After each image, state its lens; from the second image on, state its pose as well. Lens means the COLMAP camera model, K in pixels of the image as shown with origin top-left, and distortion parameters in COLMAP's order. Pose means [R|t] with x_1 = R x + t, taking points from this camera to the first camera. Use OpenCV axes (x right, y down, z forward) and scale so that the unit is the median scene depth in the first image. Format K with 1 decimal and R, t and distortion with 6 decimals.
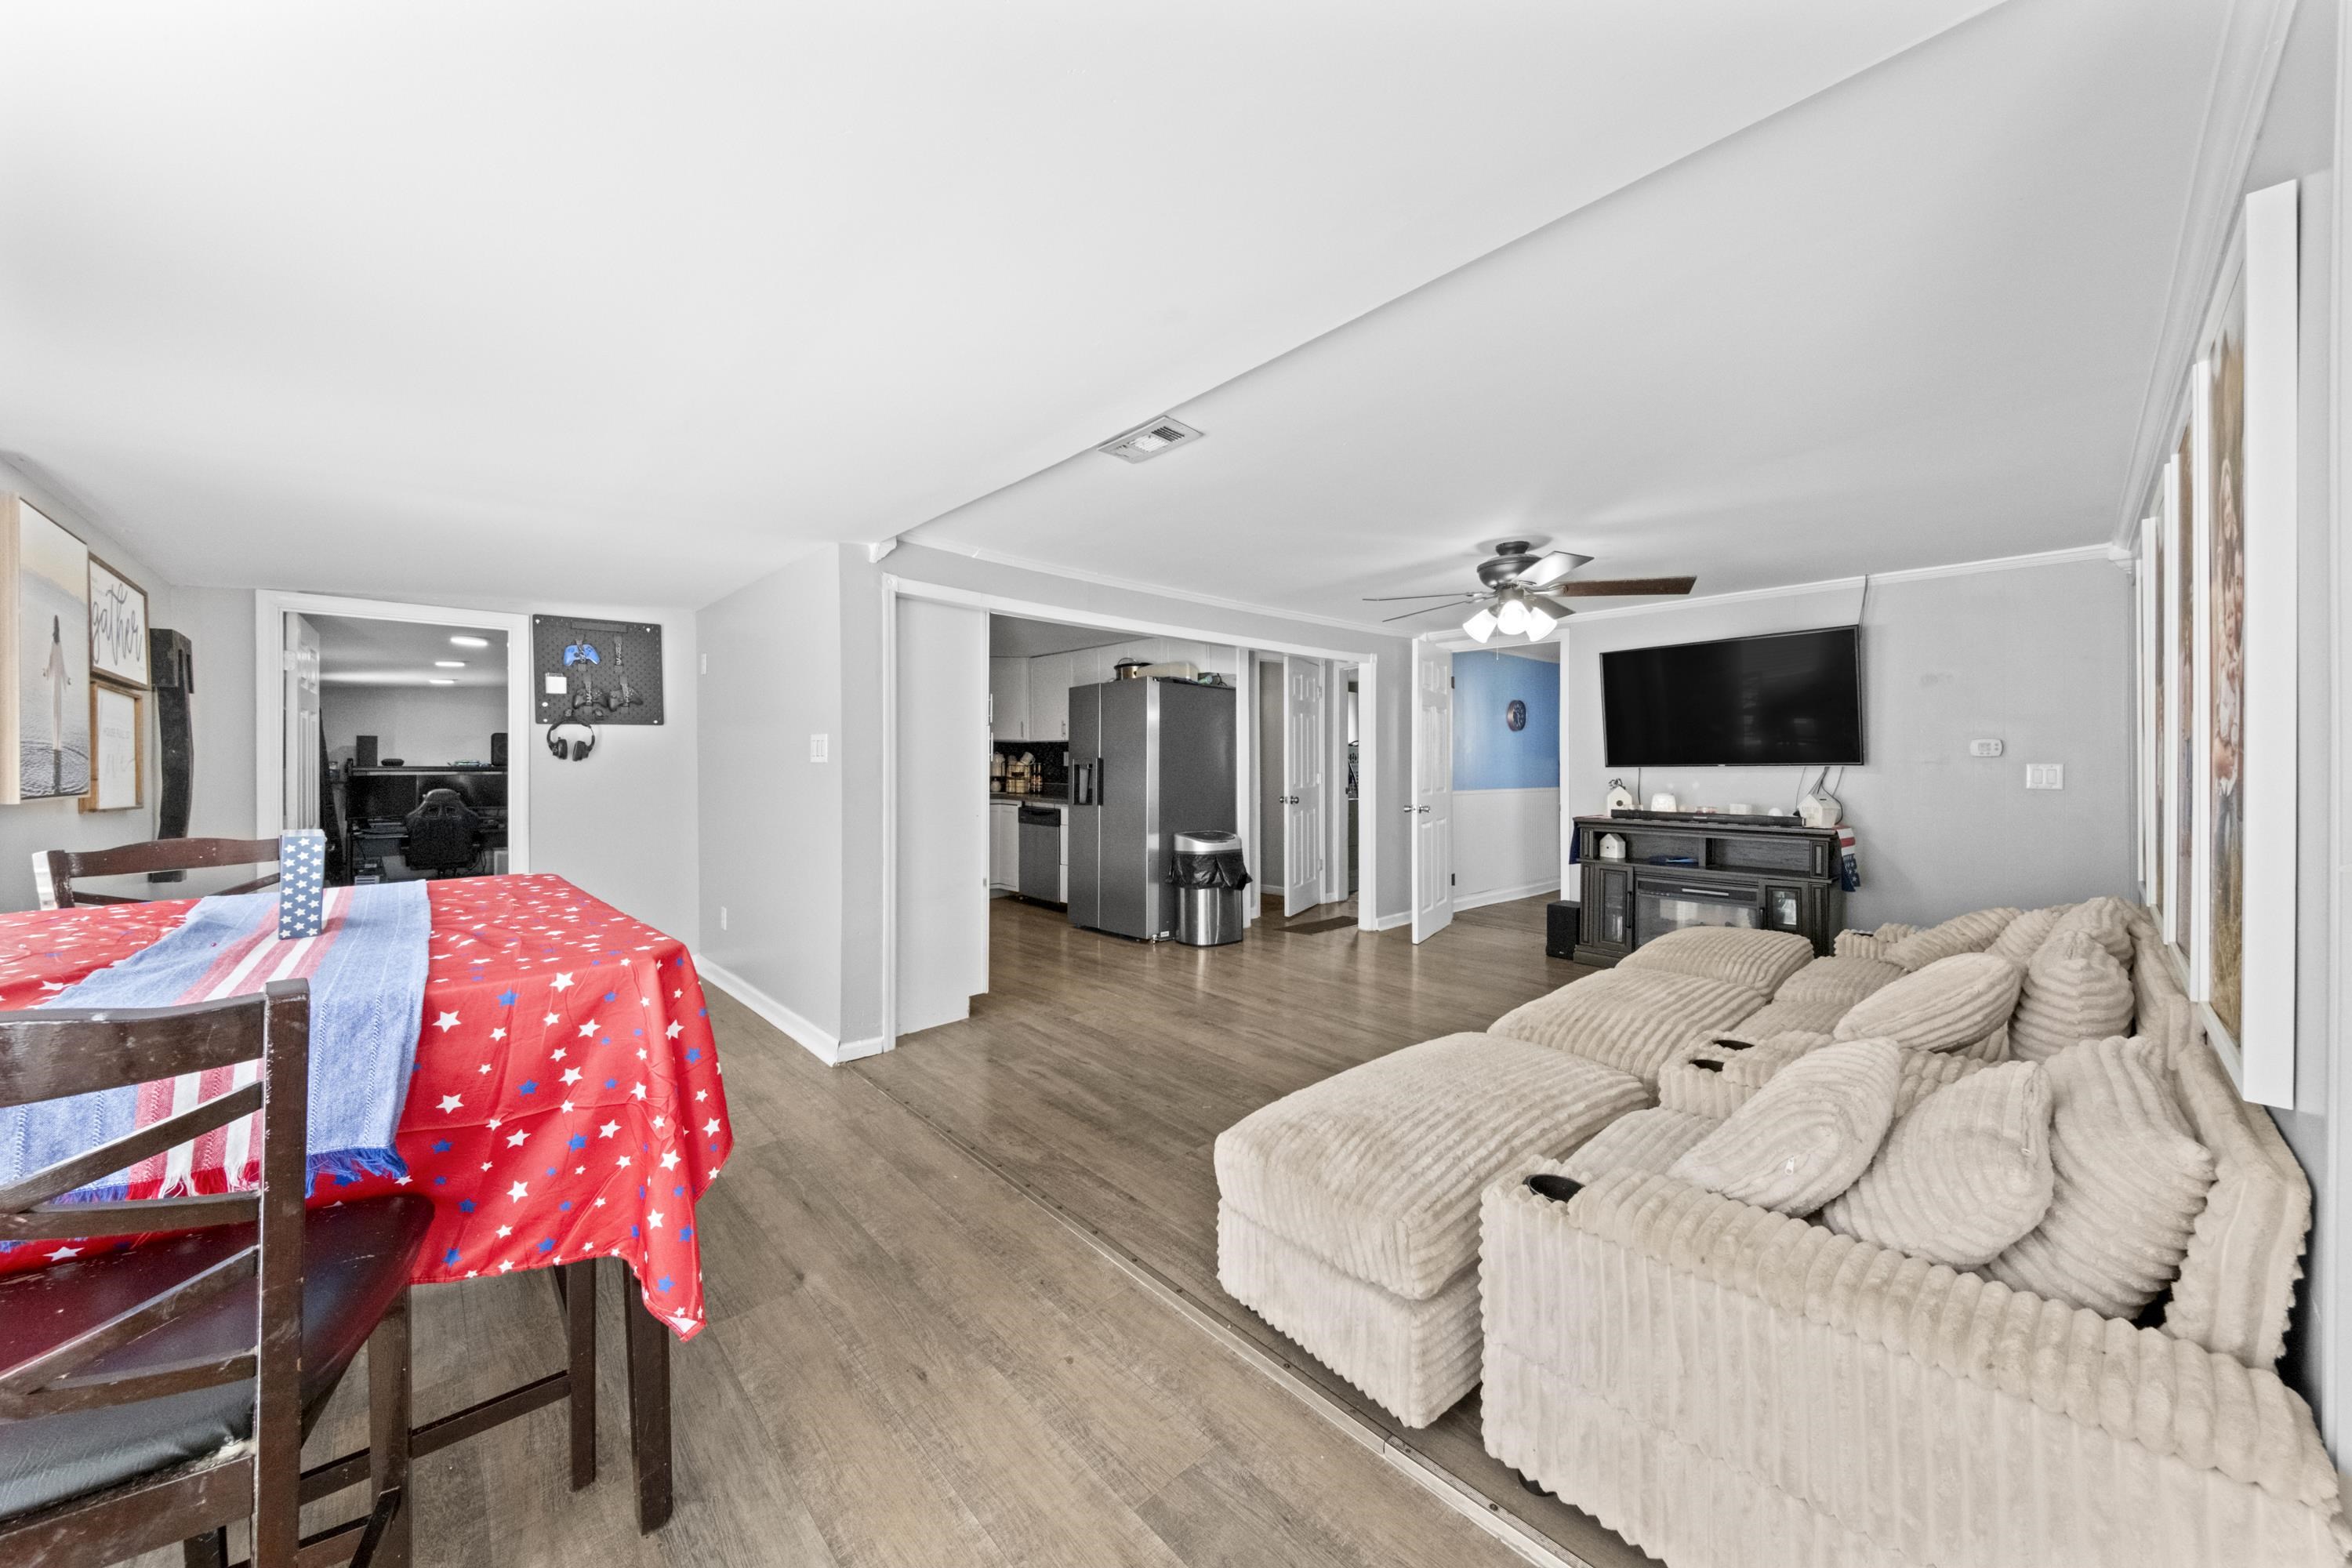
lens RADIAL K [[798.7, 0, 1175.0], [0, 798.7, 772.3], [0, 0, 1]] dist [-0.001524, -0.000273]
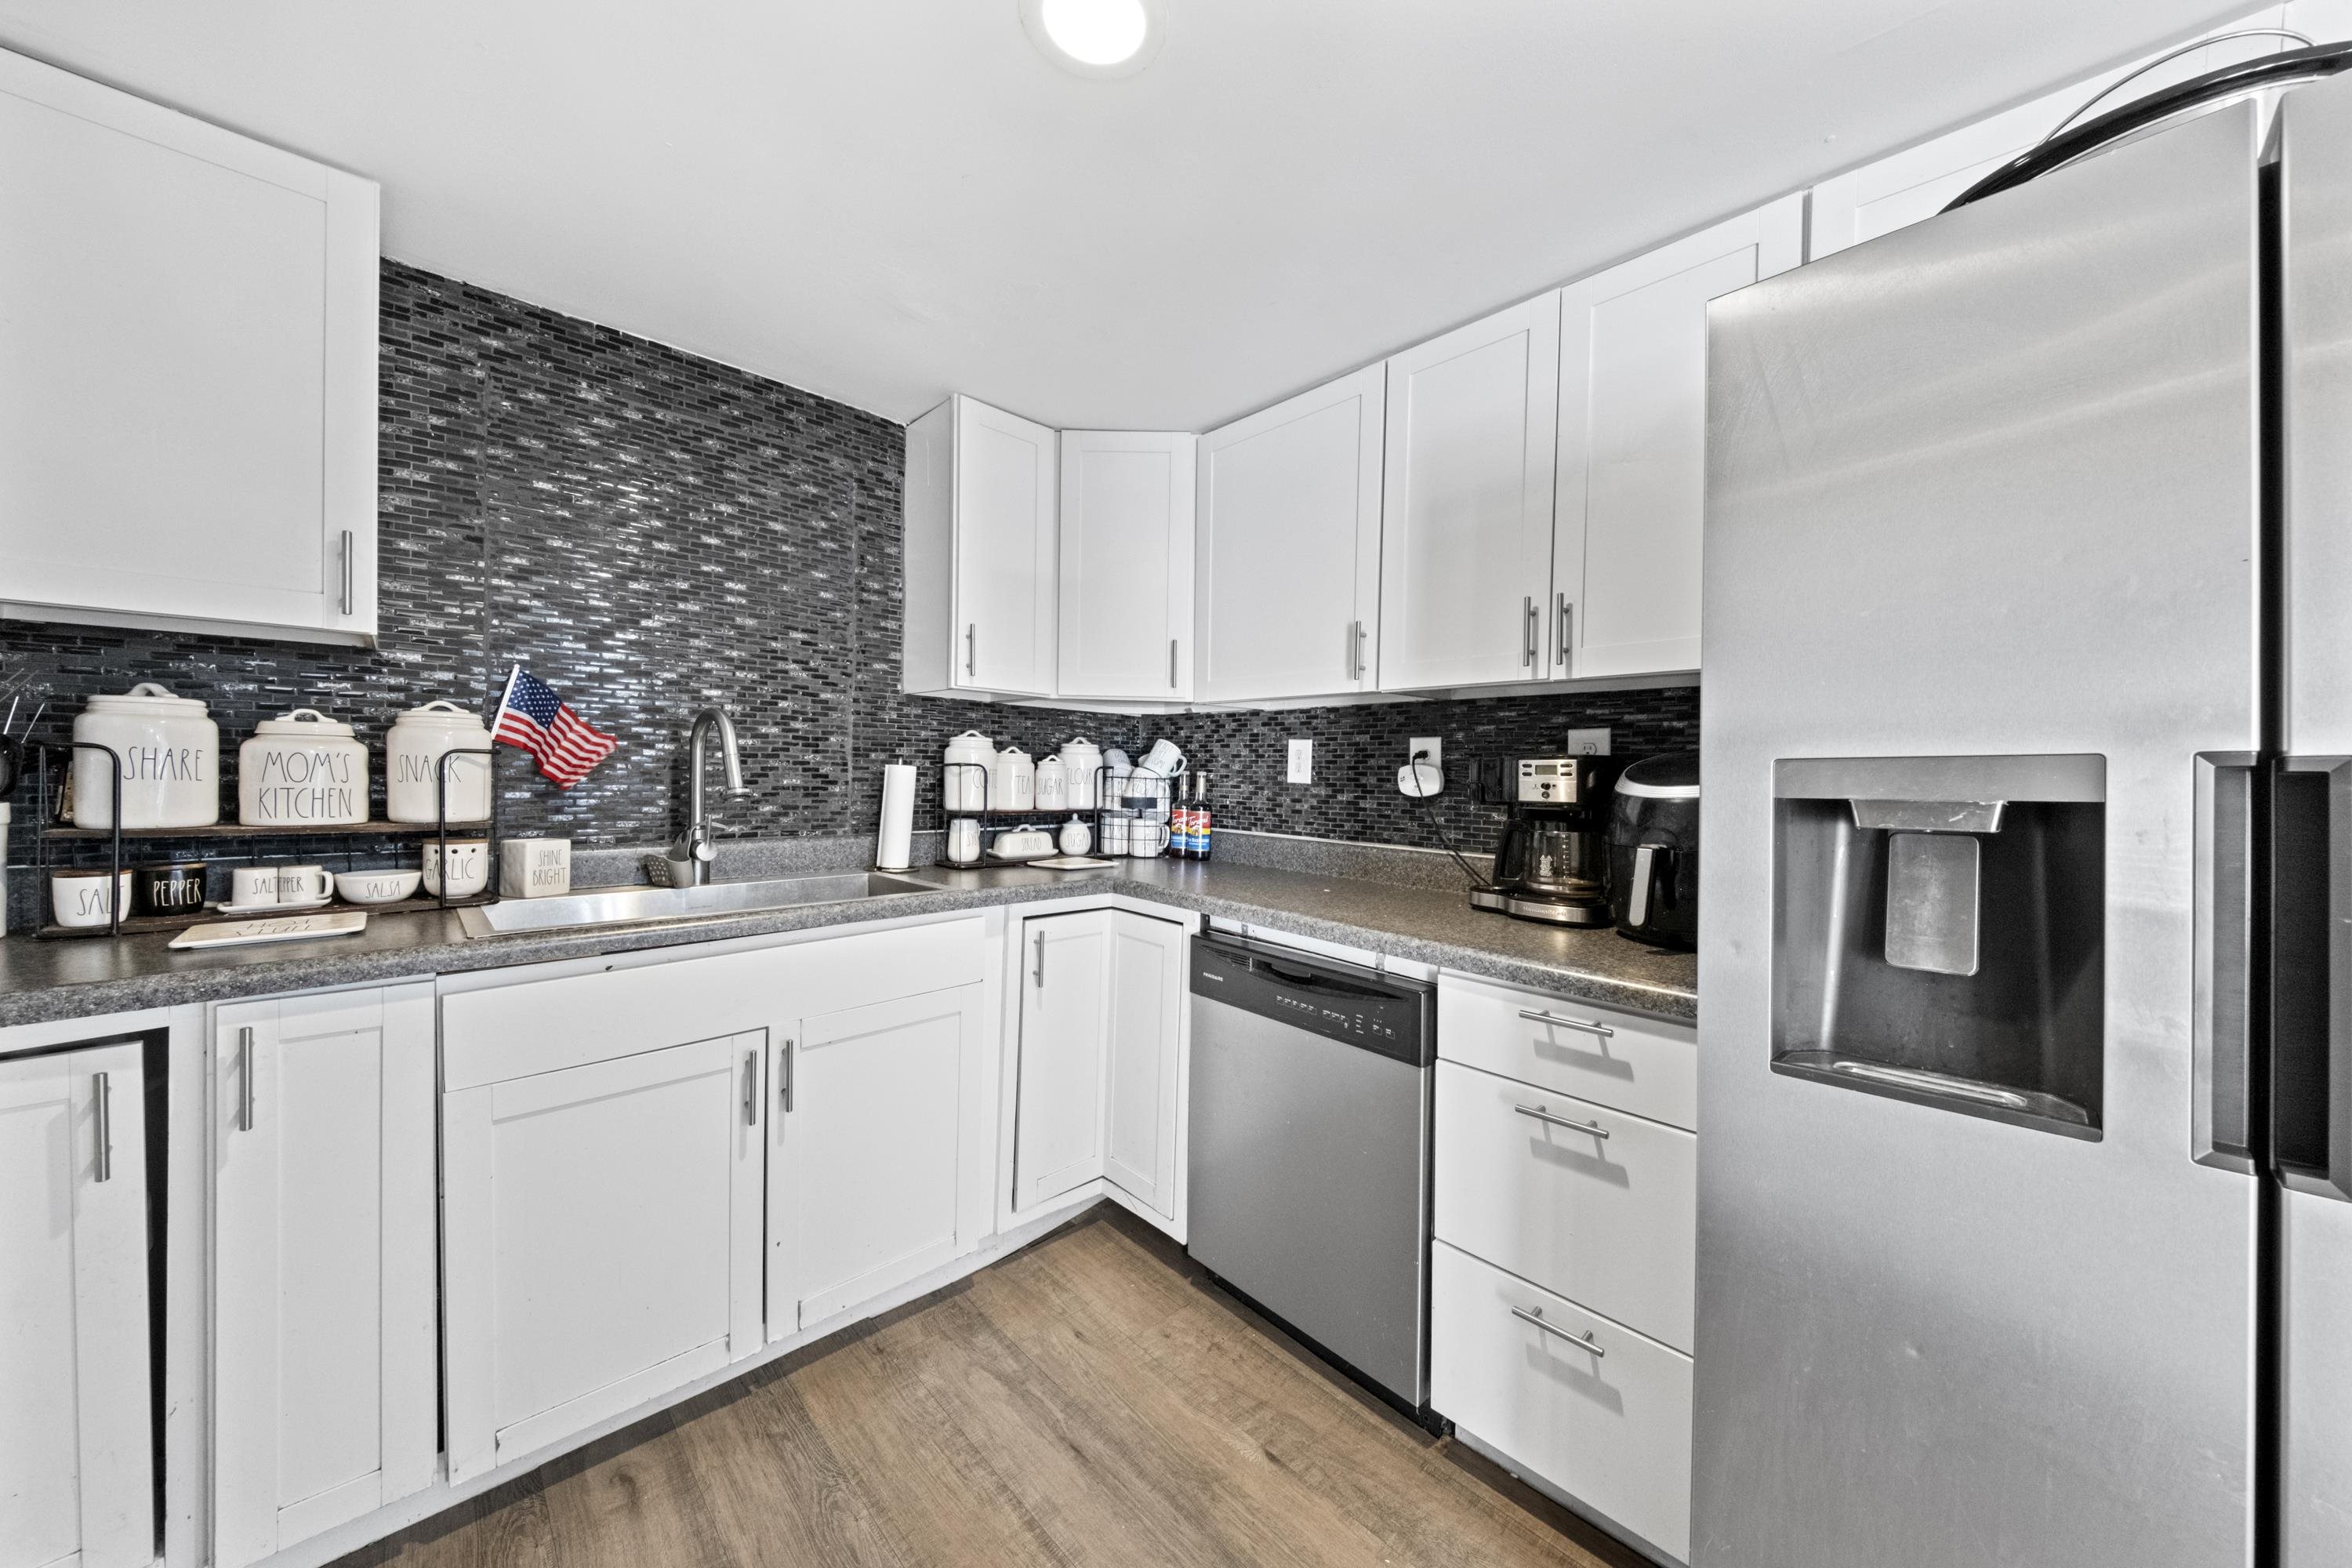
lens RADIAL K [[783.4, 0, 1176.0], [0, 783.4, 784.0], [0, 0, 1]] dist [0.000953, -0.006448]
pose [[0.999512, 0.023698, 0.020360, -0.208212], [-0.023779, 0.999710, 0.003710, -0.008229], [-0.020266, -0.004193, 0.999786, 0.736036]]
